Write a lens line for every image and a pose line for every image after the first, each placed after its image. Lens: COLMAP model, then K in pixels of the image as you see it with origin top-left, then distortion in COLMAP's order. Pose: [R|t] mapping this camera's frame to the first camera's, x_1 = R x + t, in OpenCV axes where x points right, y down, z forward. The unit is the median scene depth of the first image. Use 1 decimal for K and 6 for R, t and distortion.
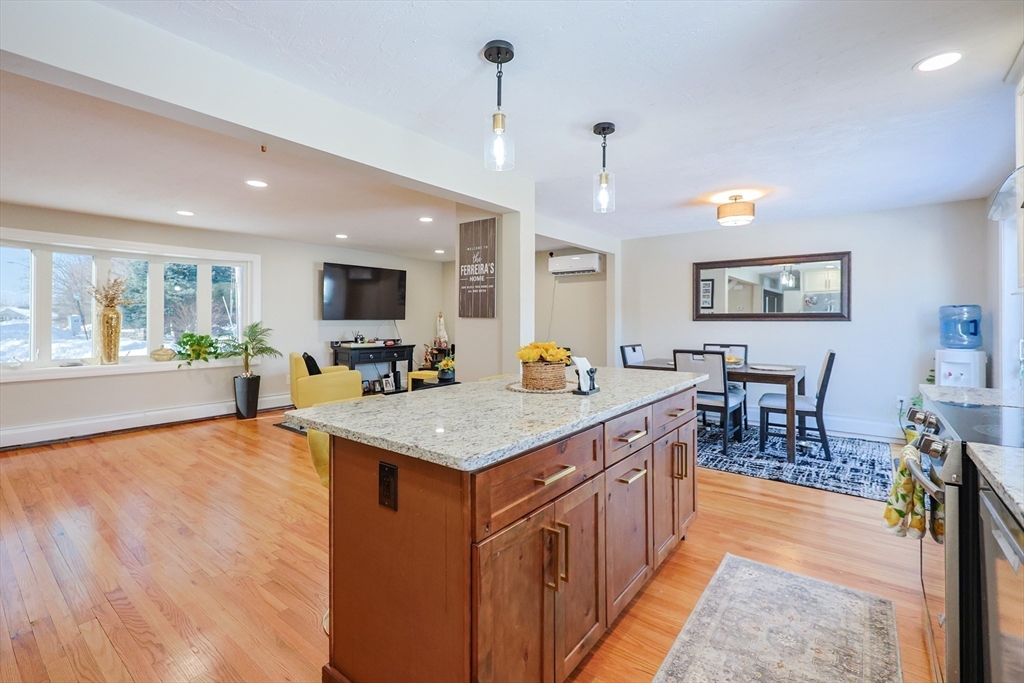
lens RADIAL K [[447.3, 0, 519.3], [0, 447.3, 323.0], [0, 0, 1]] dist [0.001938, -0.000288]
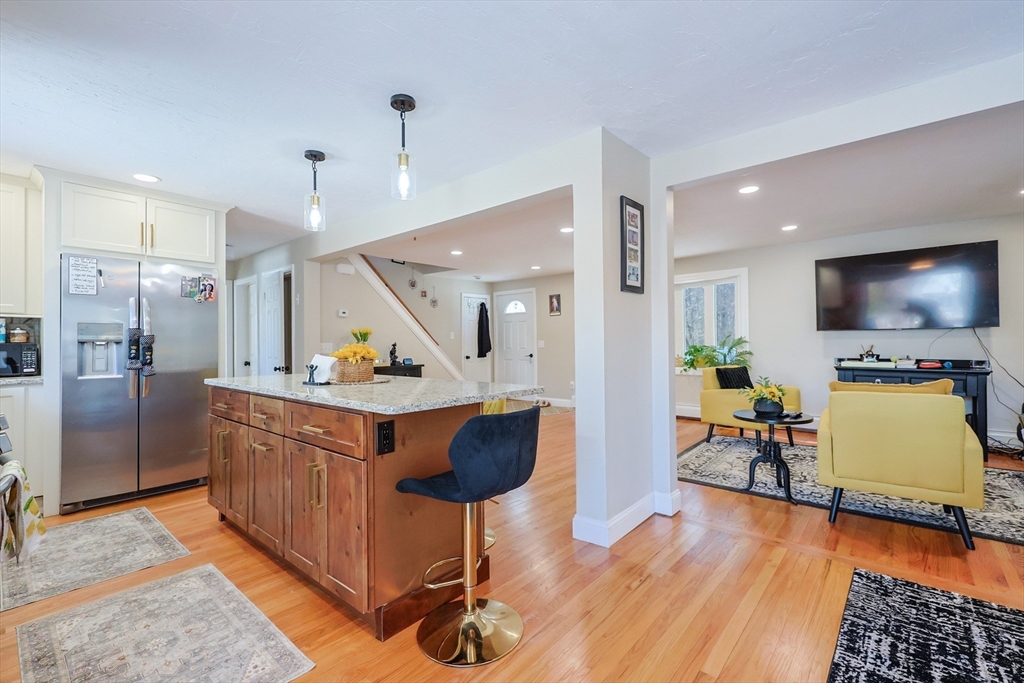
lens RADIAL K [[447.3, 0, 512.4], [0, 447.3, 340.1], [0, 0, 1]] dist [0.001938, -0.000288]
pose [[-0.055329, -0.007903, -0.998437, 1.301490], [0.005725, 0.999950, -0.008232, 0.042172], [0.998452, -0.006171, -0.055281, 1.552977]]
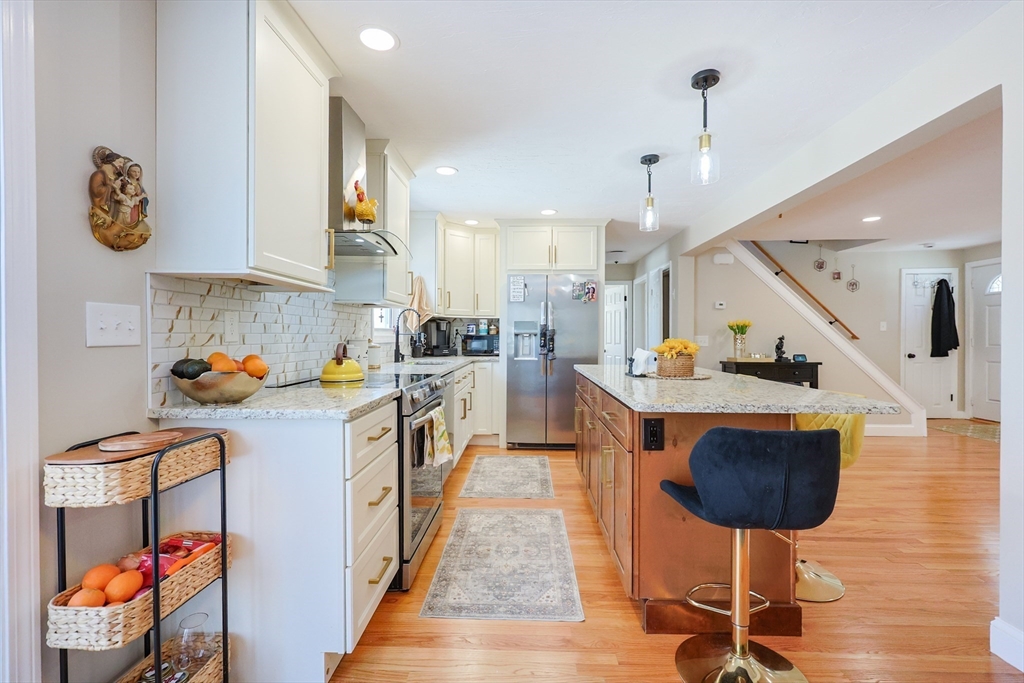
lens RADIAL K [[447.3, 0, 513.0], [0, 447.3, 339.9], [0, 0, 1]] dist [0.001938, -0.000288]
pose [[-0.811819, 0.004249, -0.583893, 1.174406], [-0.002641, 0.999937, 0.010948, 0.030617], [0.583903, 0.010430, -0.811757, 1.800504]]
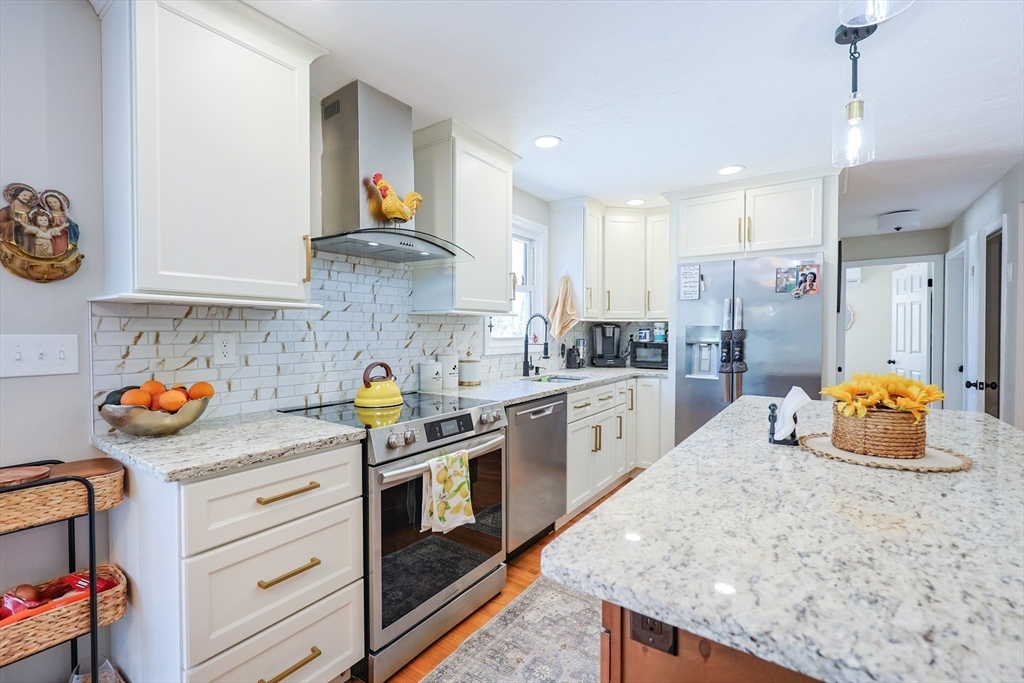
lens RADIAL K [[447.3, 0, 512.6], [0, 447.3, 339.5], [0, 0, 1]] dist [0.001938, -0.000288]
pose [[-0.999040, 0.000840, -0.043791, 0.591235], [0.000017, 0.999824, 0.018771, -0.018008], [0.043799, 0.018752, -0.998864, 1.634631]]
